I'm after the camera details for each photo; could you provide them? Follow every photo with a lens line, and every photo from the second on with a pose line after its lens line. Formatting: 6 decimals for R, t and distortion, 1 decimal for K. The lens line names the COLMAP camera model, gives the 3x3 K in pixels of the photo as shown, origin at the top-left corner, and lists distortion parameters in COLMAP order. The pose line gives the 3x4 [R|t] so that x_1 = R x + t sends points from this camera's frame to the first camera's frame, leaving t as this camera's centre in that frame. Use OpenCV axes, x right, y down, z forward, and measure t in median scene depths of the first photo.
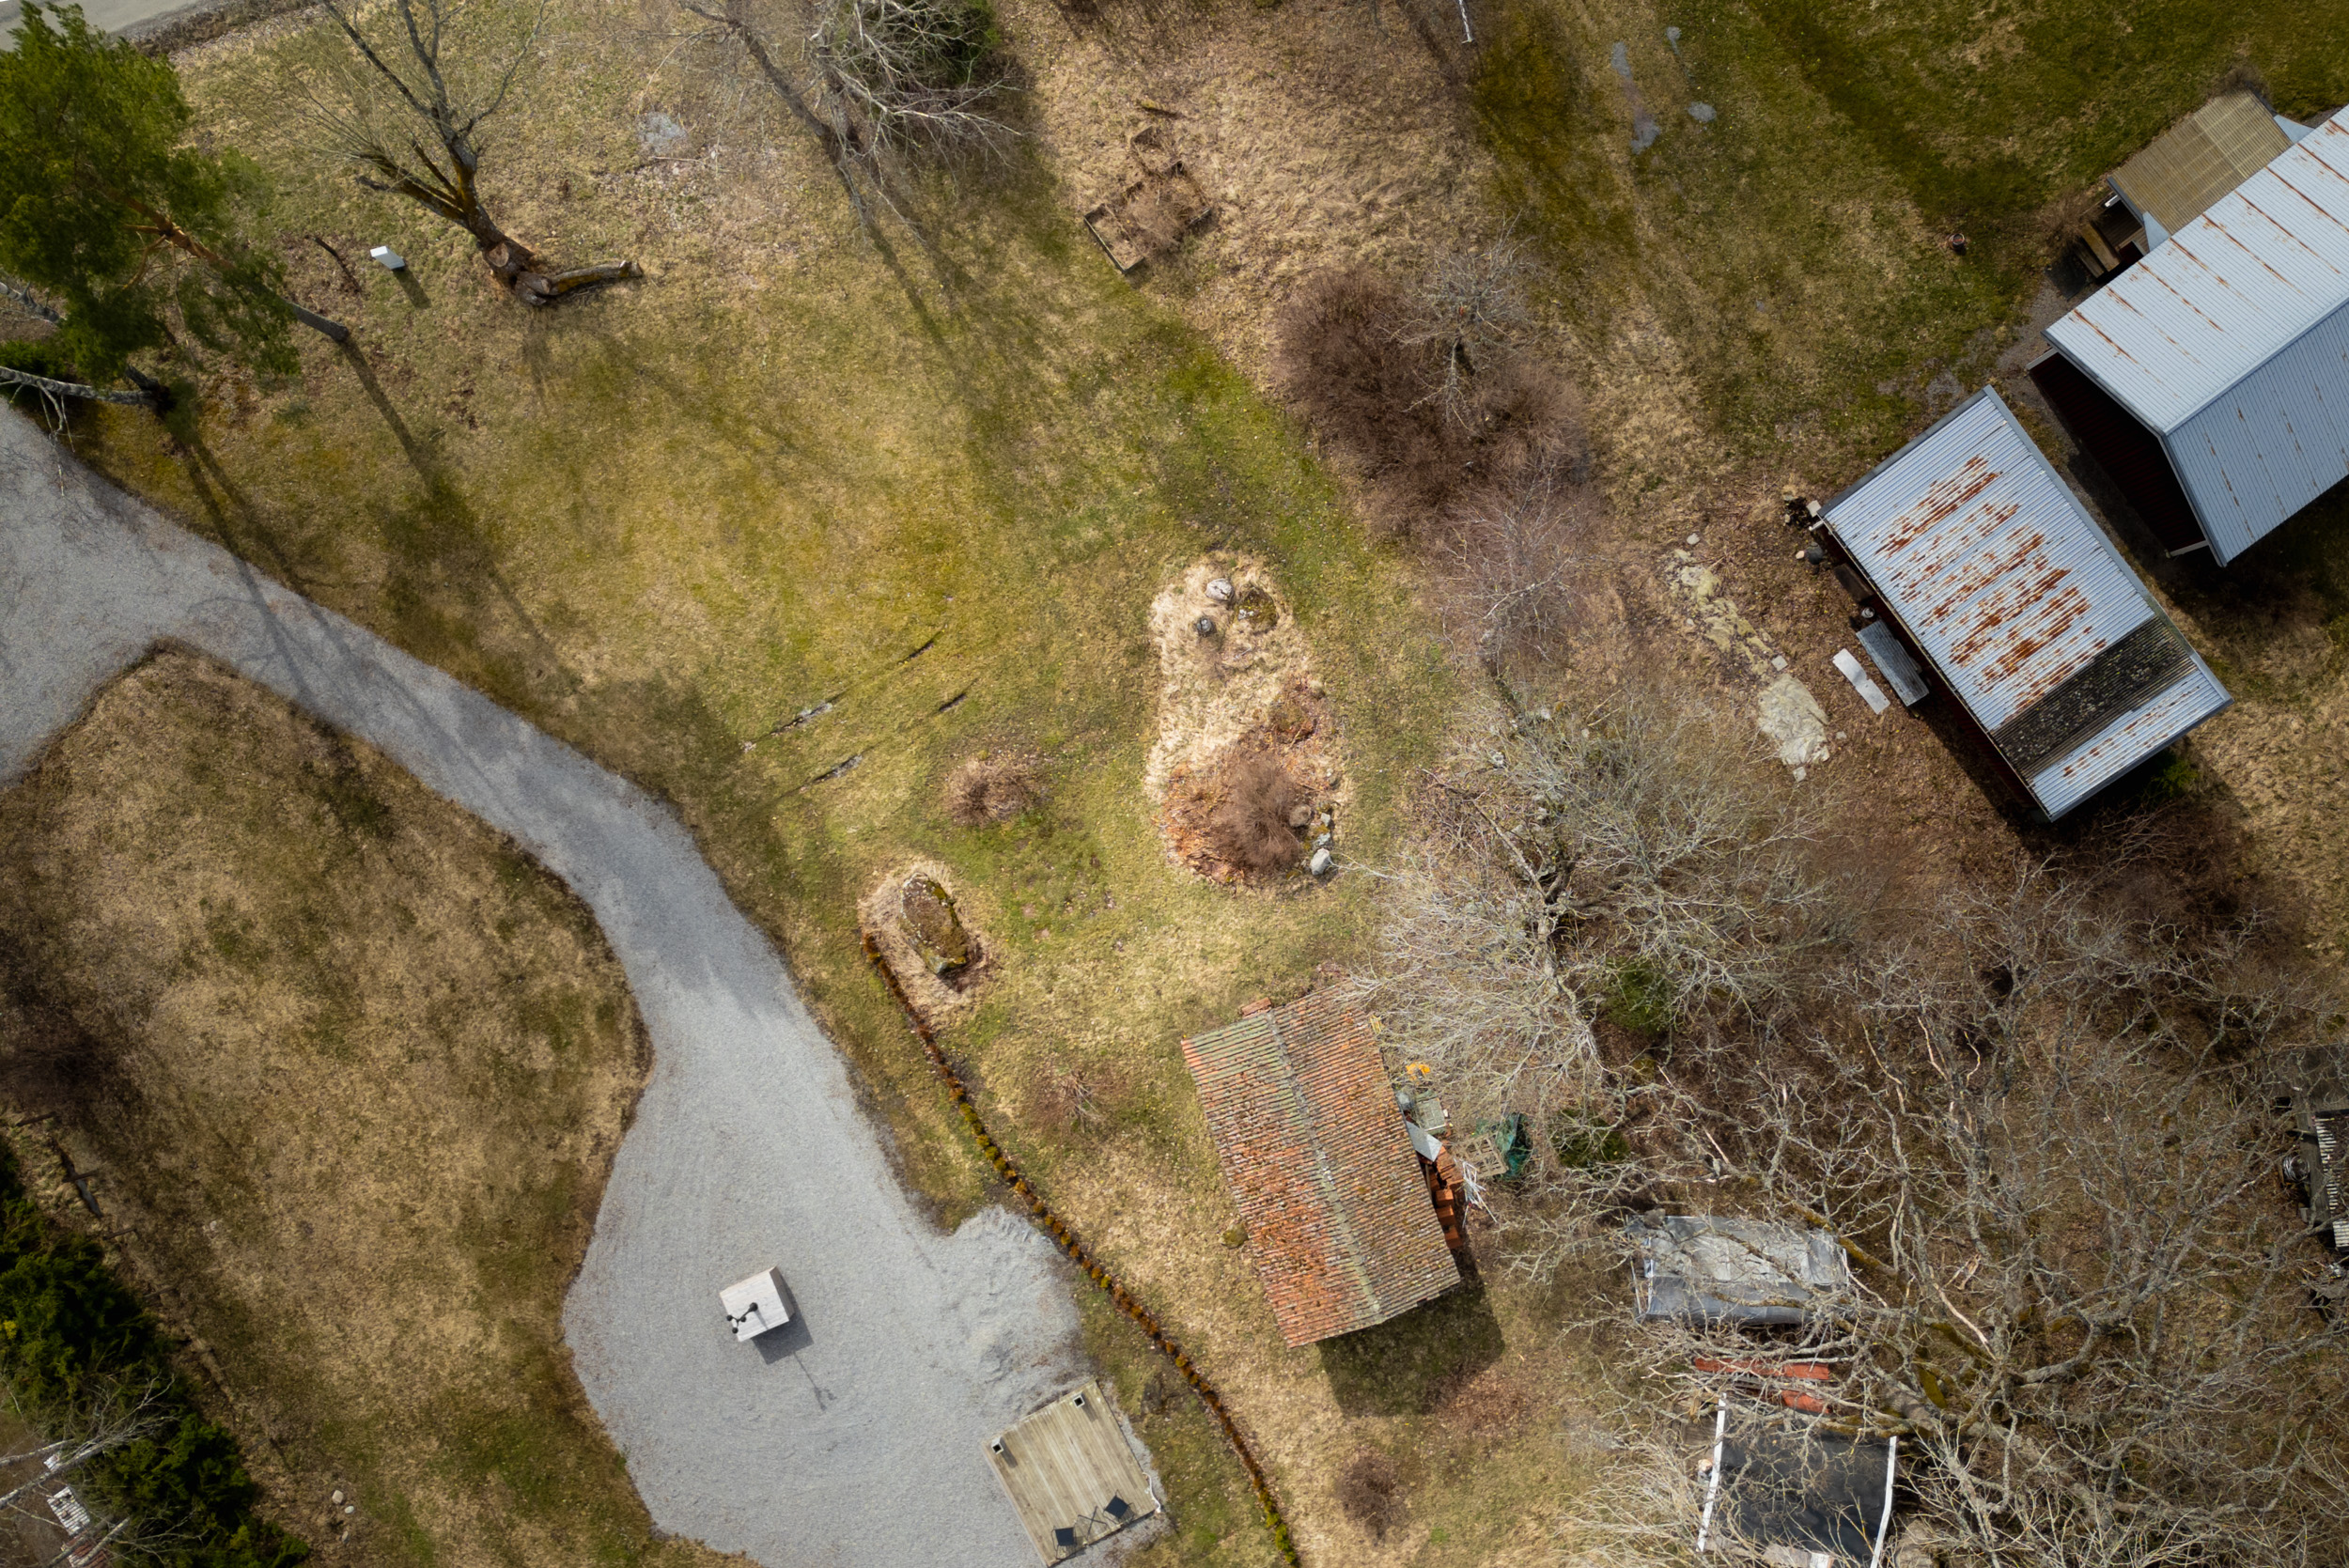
lens RADIAL K [[1732.3, 0, 1253.7], [0, 1732.3, 810.0], [0, 0, 1]] dist [0.095882, -0.133124]
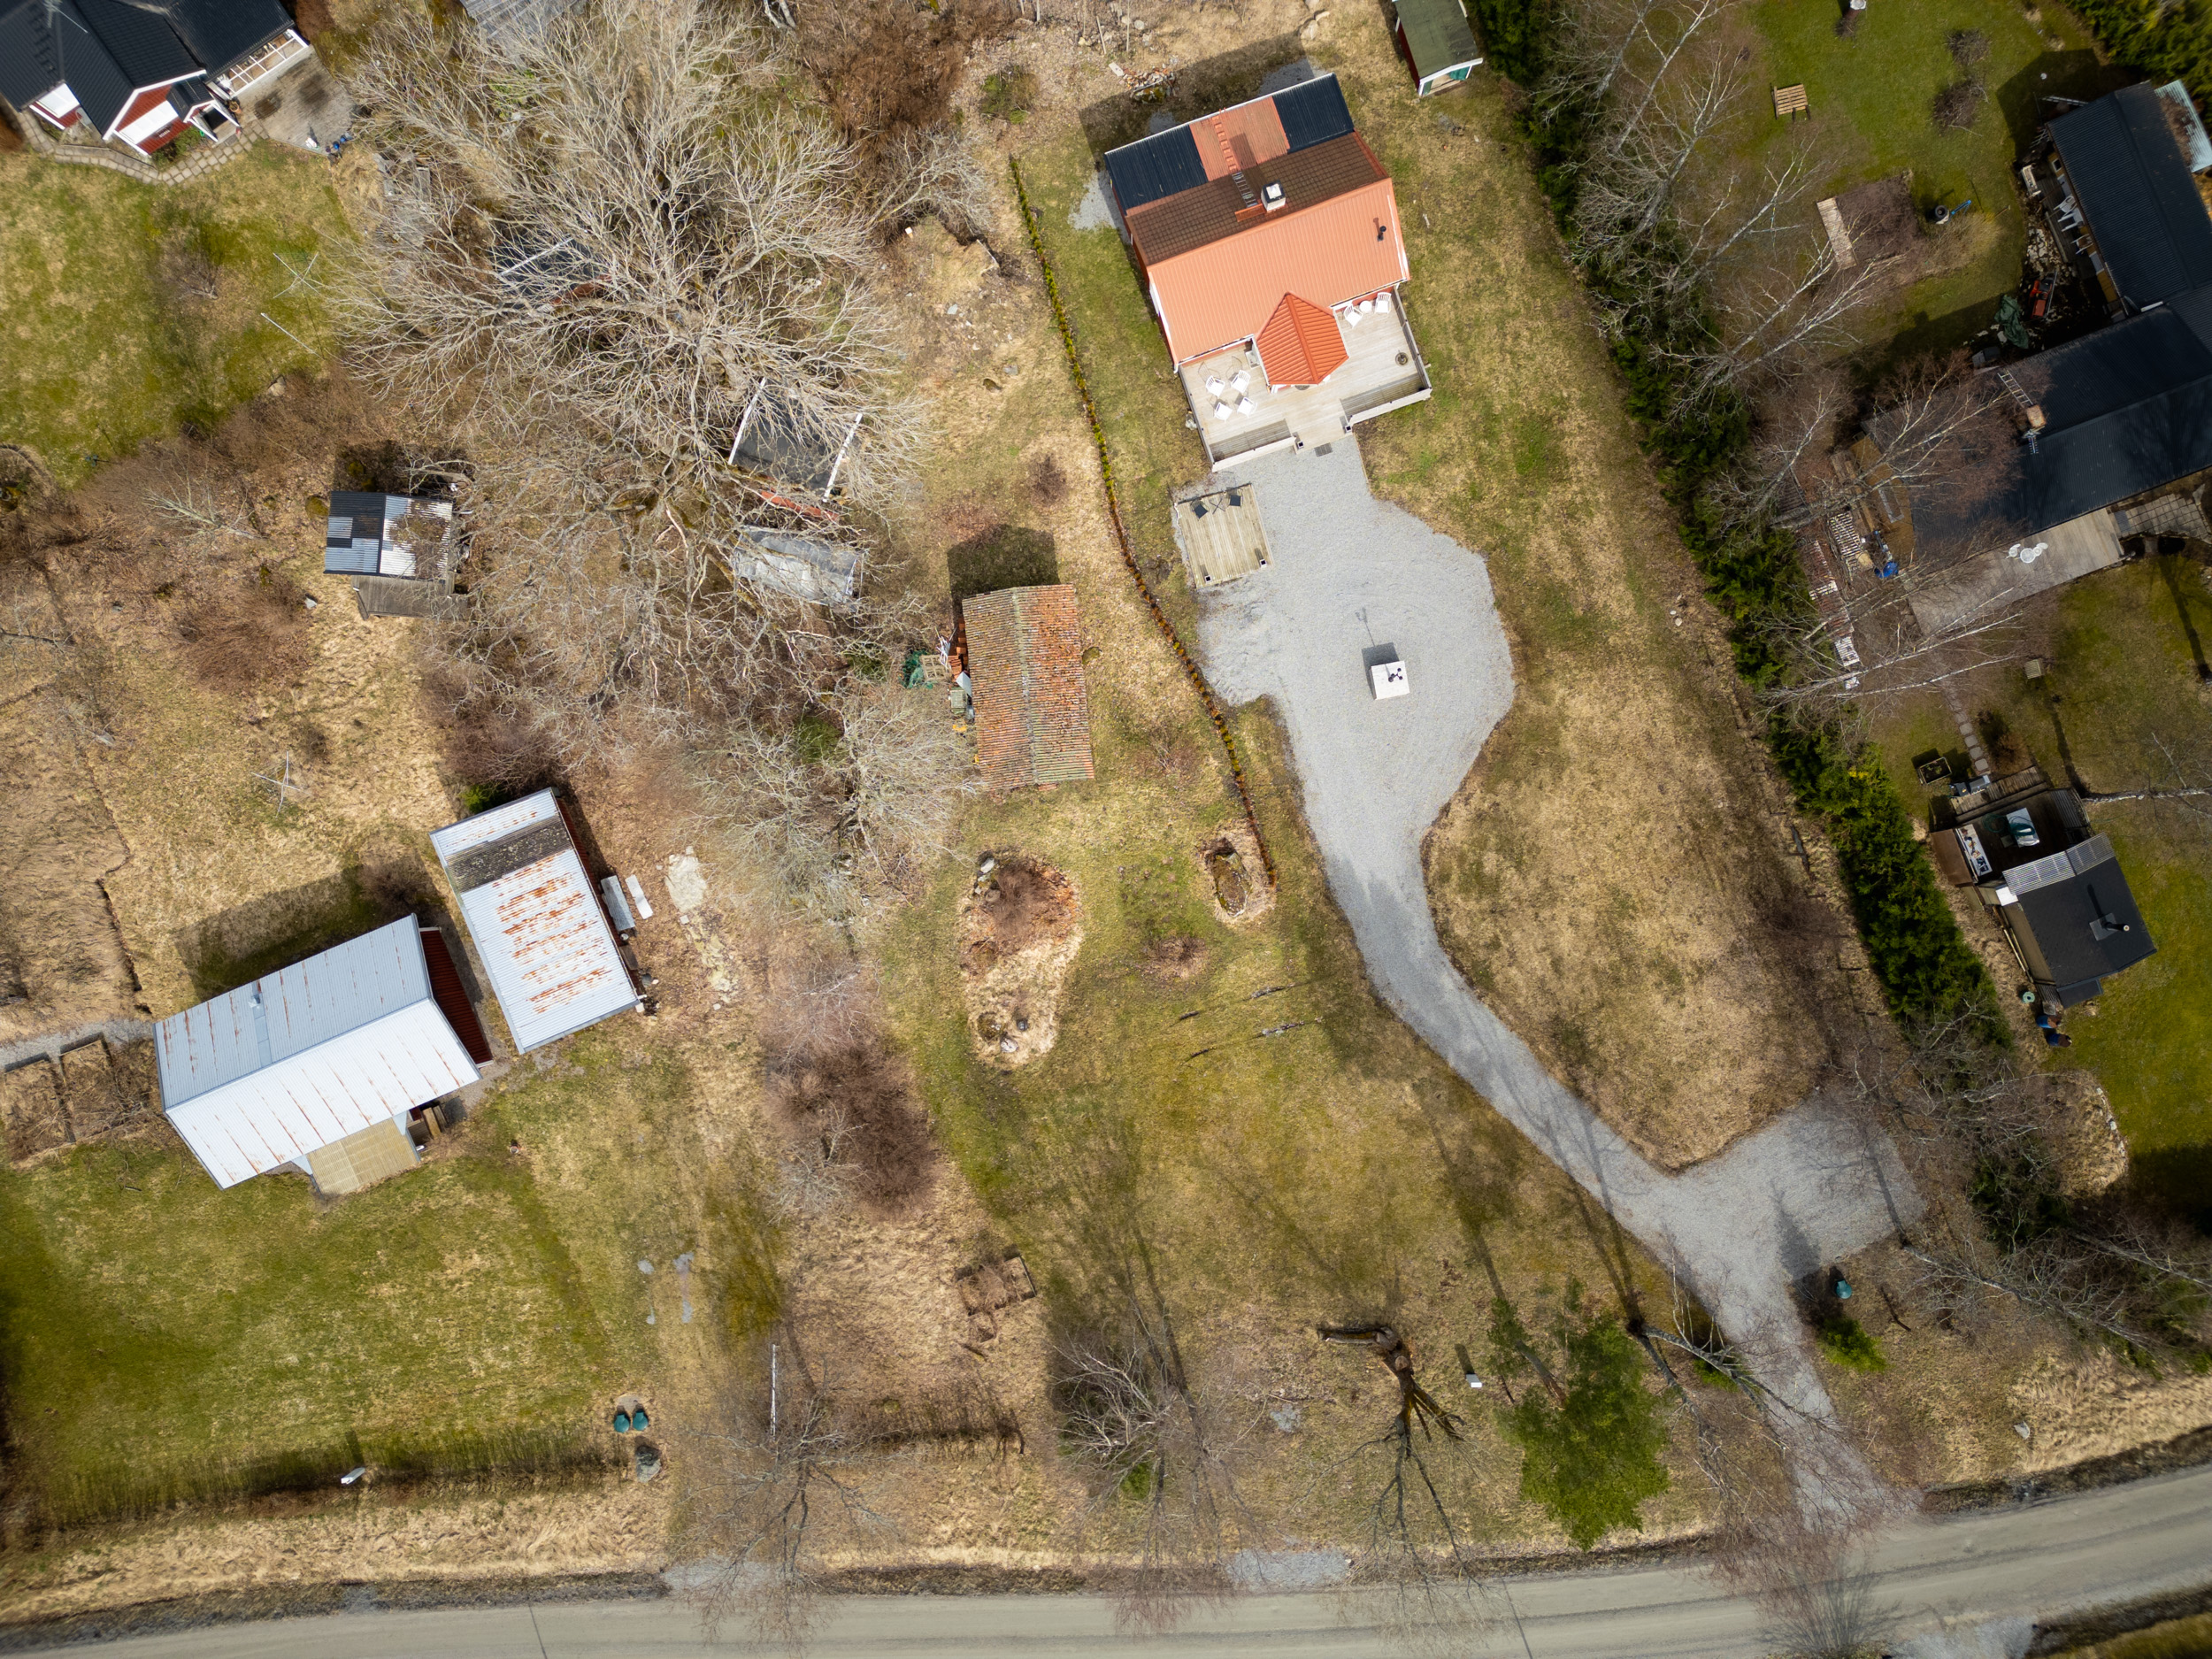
lens RADIAL K [[1714.8, 0, 1139.2], [0, 1714.8, 826.2], [0, 0, 1]] dist [0.147468, -0.295646]
pose [[-0.971264, -0.230946, 0.057533, -0.181019], [0.233493, -0.971437, 0.042309, 0.030176], [0.046119, 0.054527, 0.997447, -0.586268]]
